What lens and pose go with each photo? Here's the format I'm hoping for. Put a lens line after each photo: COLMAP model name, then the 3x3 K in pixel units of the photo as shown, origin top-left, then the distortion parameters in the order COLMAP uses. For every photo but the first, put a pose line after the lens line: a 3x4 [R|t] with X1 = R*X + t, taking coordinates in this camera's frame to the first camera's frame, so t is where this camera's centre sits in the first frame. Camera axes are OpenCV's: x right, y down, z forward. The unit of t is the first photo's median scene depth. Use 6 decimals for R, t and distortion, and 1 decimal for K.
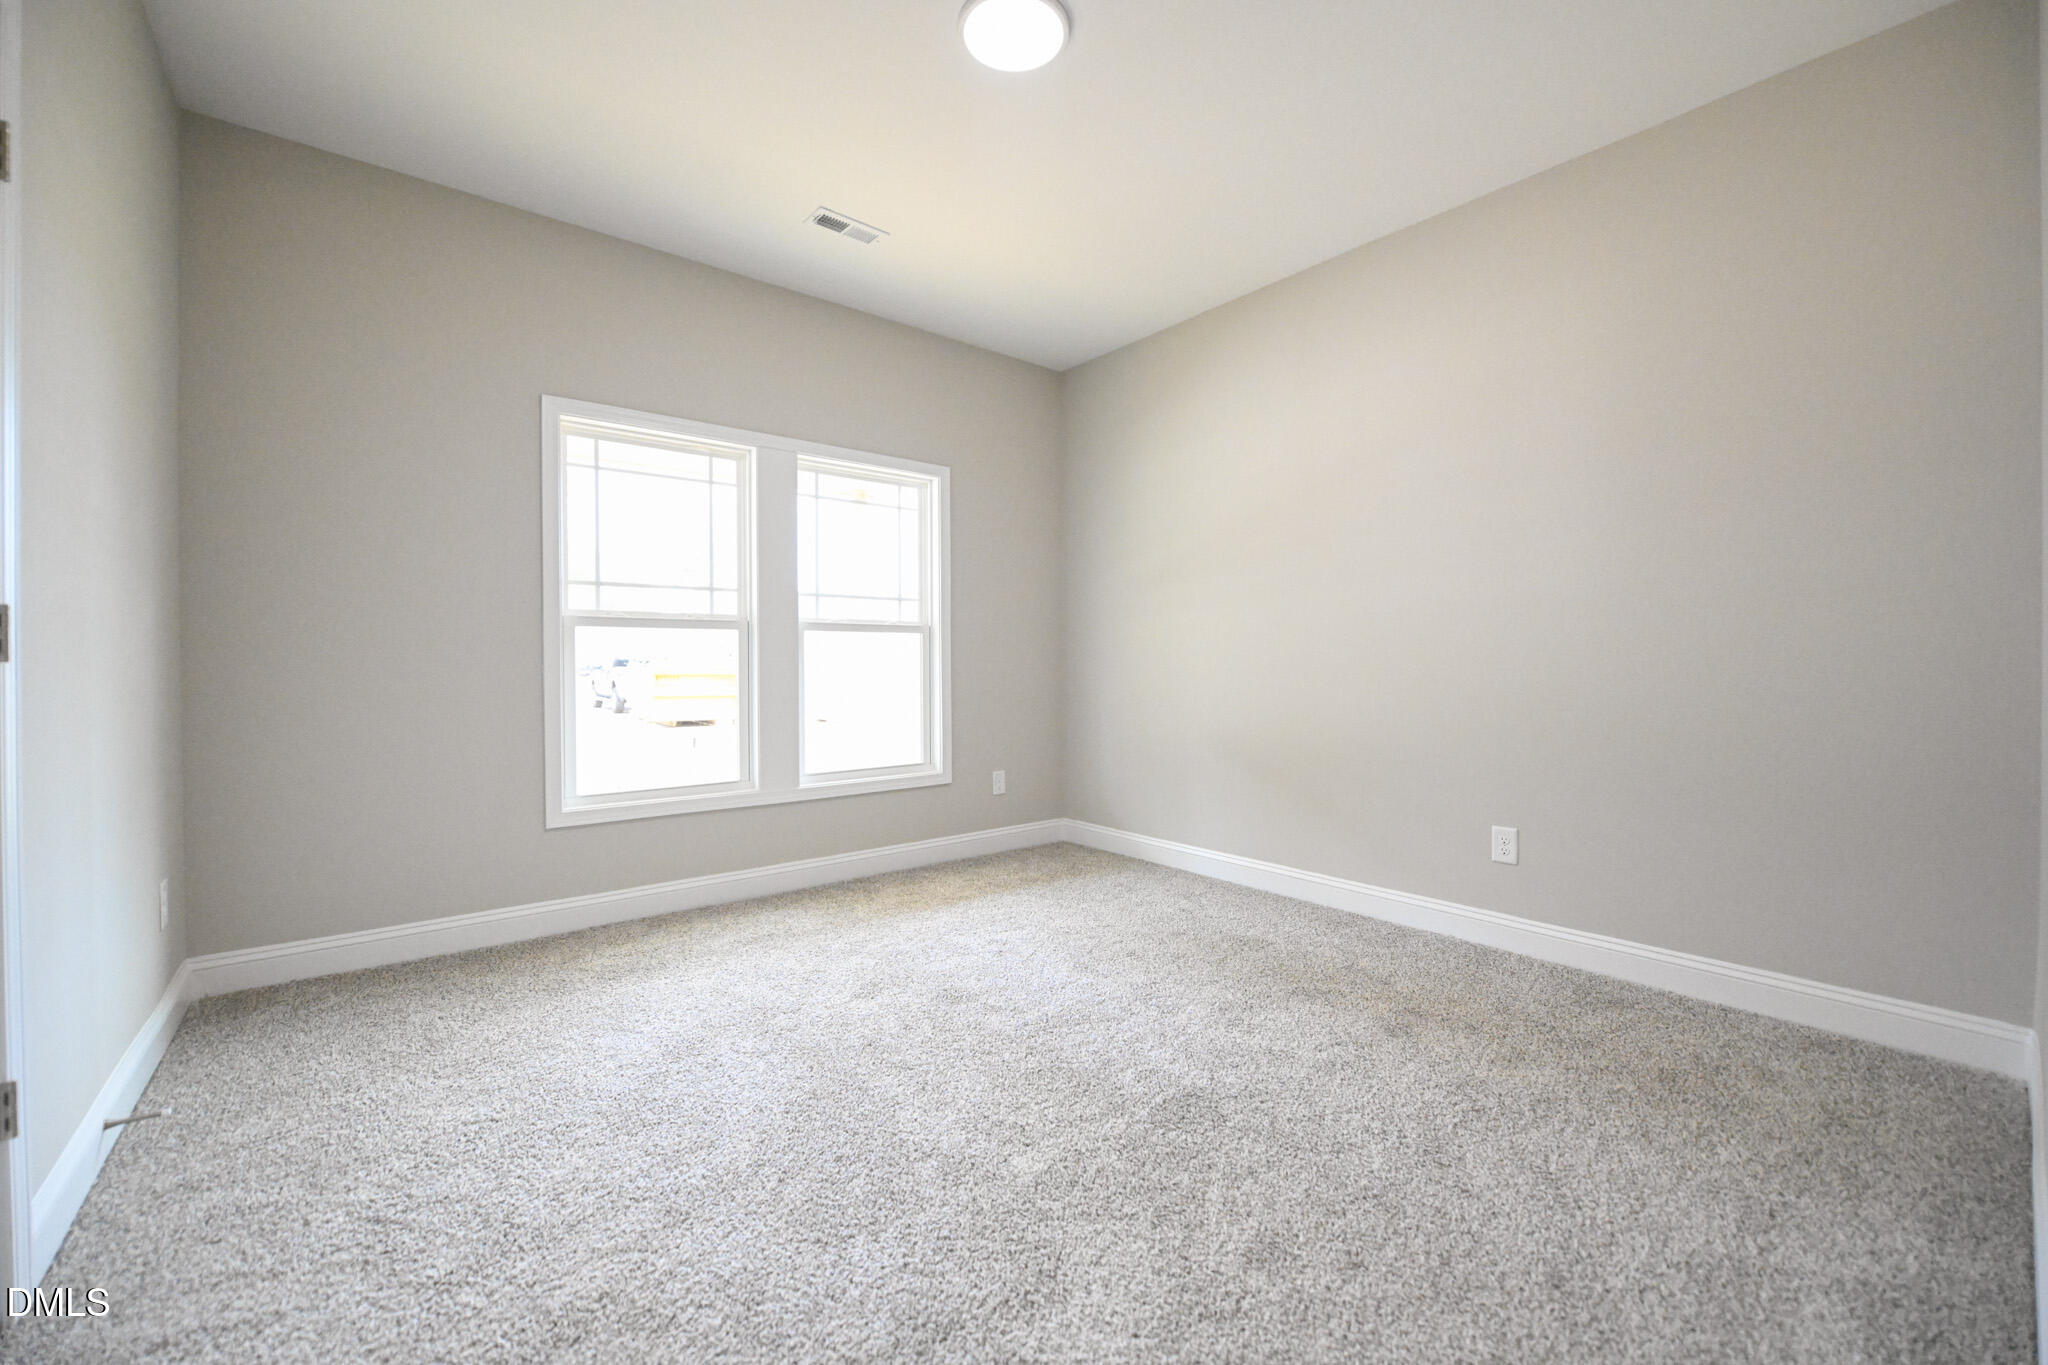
lens RADIAL K [[807.8, 0, 1037.7], [0, 807.8, 670.2], [0, 0, 1]] dist [-0.014609, 0.000084]
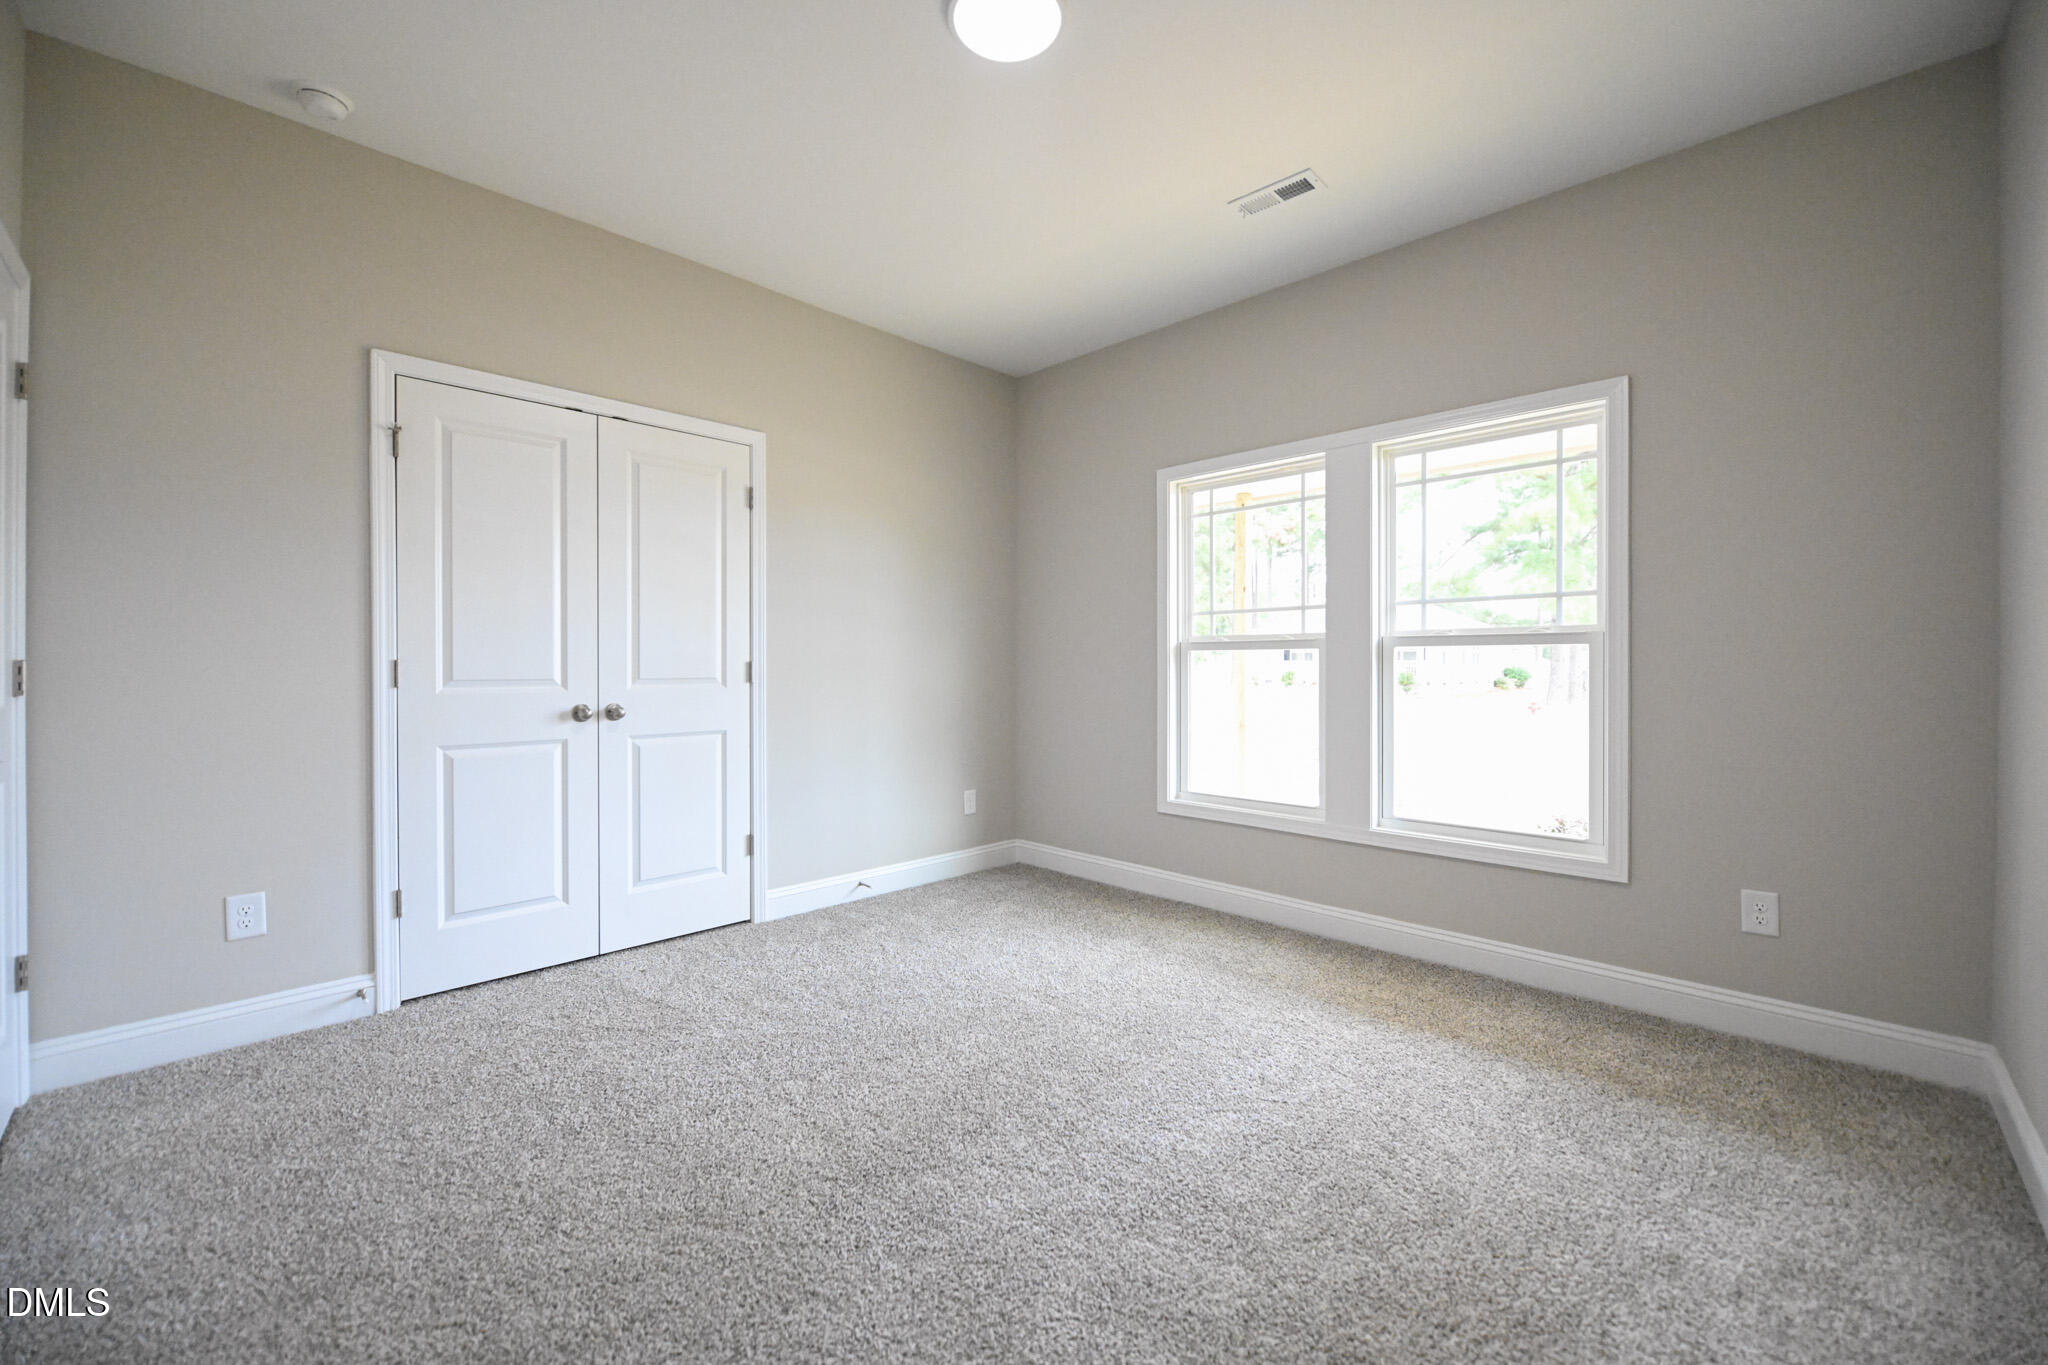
lens RADIAL K [[807.8, 0, 1037.7], [0, 807.8, 670.2], [0, 0, 1]] dist [-0.014609, 0.000084]
pose [[0.112065, -0.002430, -0.993698, 0.570512], [-0.020556, 0.999777, -0.004763, -0.014203], [0.993488, 0.020960, 0.111990, 0.606386]]
